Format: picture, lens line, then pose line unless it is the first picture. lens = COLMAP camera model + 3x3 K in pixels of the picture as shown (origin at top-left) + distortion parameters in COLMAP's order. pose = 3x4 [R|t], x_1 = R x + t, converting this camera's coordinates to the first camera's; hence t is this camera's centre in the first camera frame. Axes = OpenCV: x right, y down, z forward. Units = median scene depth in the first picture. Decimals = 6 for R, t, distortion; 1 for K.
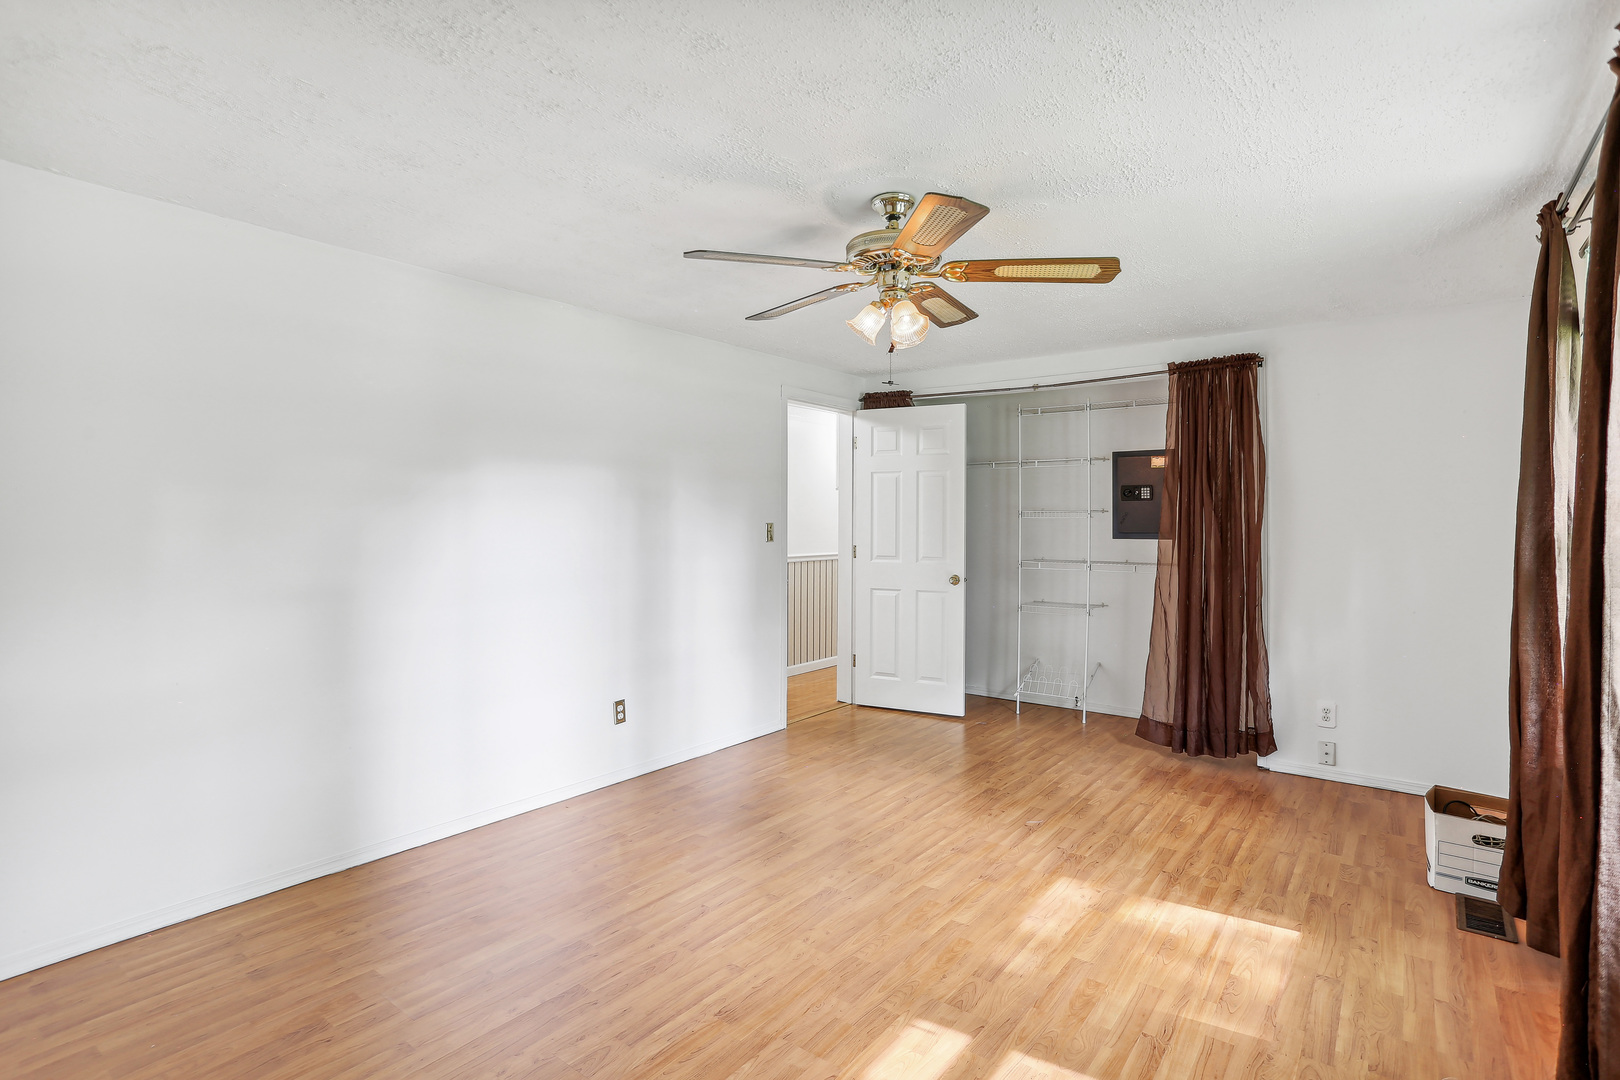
lens RADIAL K [[792.5, 0, 801.9], [0, 792.5, 522.1], [0, 0, 1]] dist [-0.039536, 0.015746]
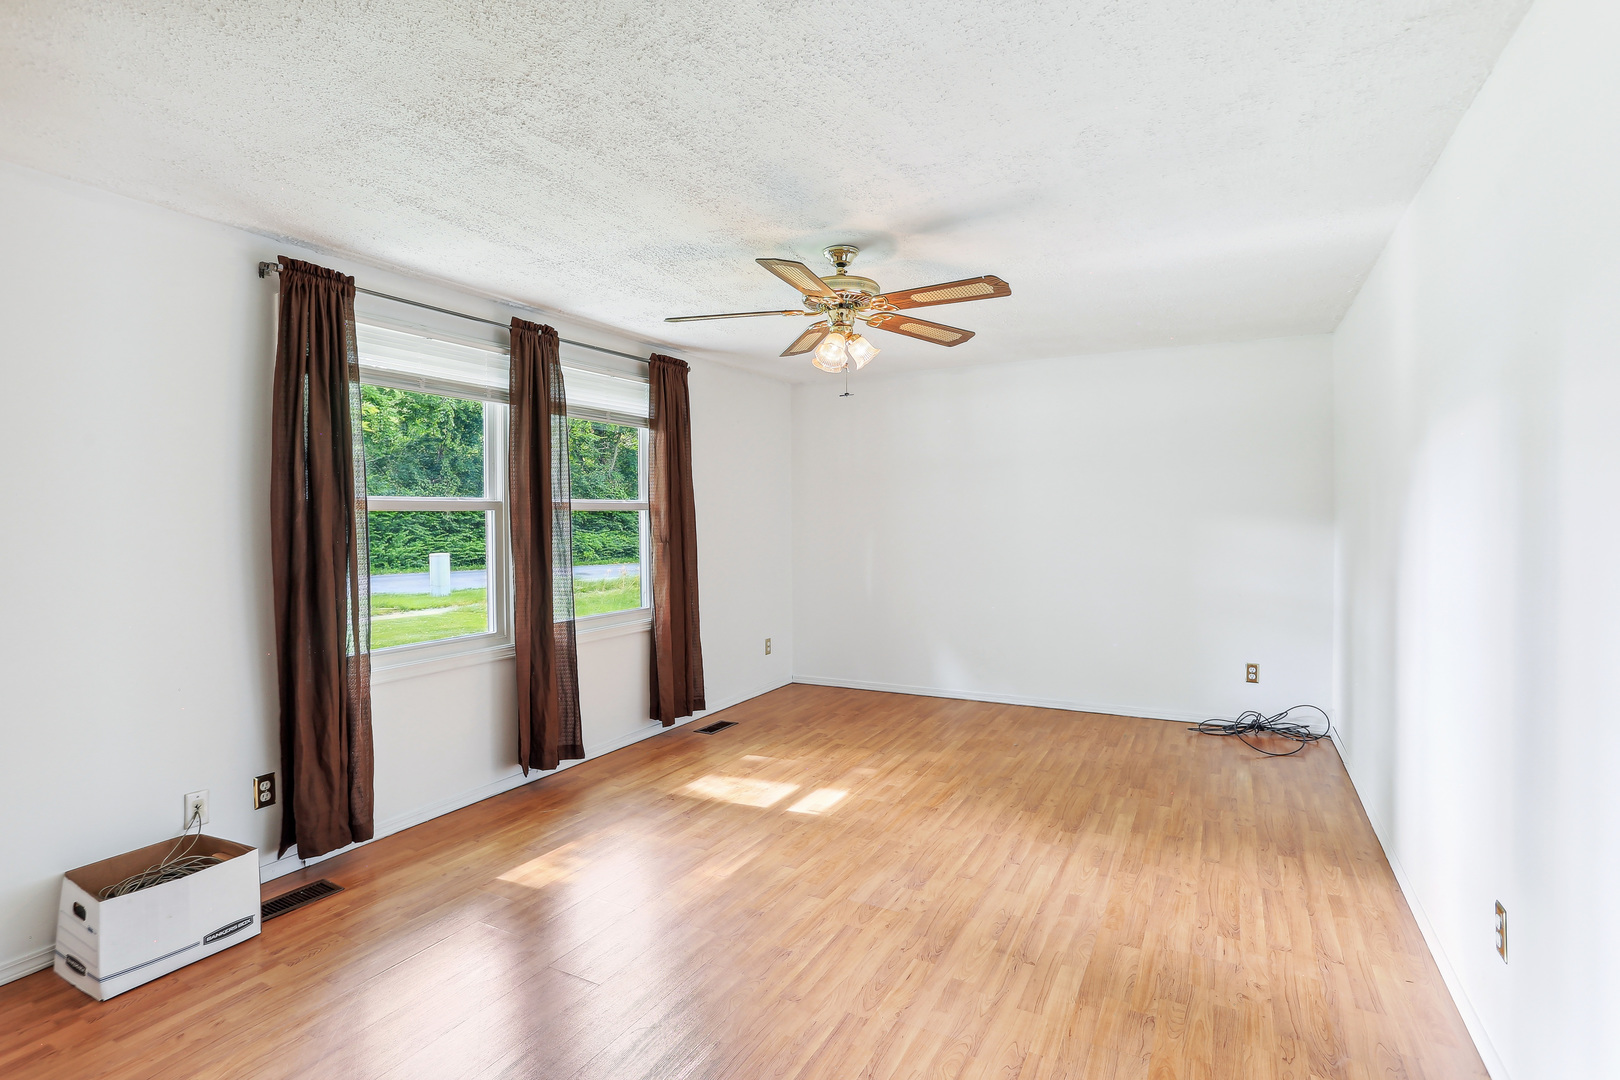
lens RADIAL K [[792.5, 0, 801.9], [0, 792.5, 522.1], [0, 0, 1]] dist [-0.039536, 0.015746]
pose [[-0.986469, 0.008913, -0.163707, 0.336832], [0.007943, 0.999947, 0.006578, -0.001344], [0.163757, 0.005189, -0.986487, 1.956730]]
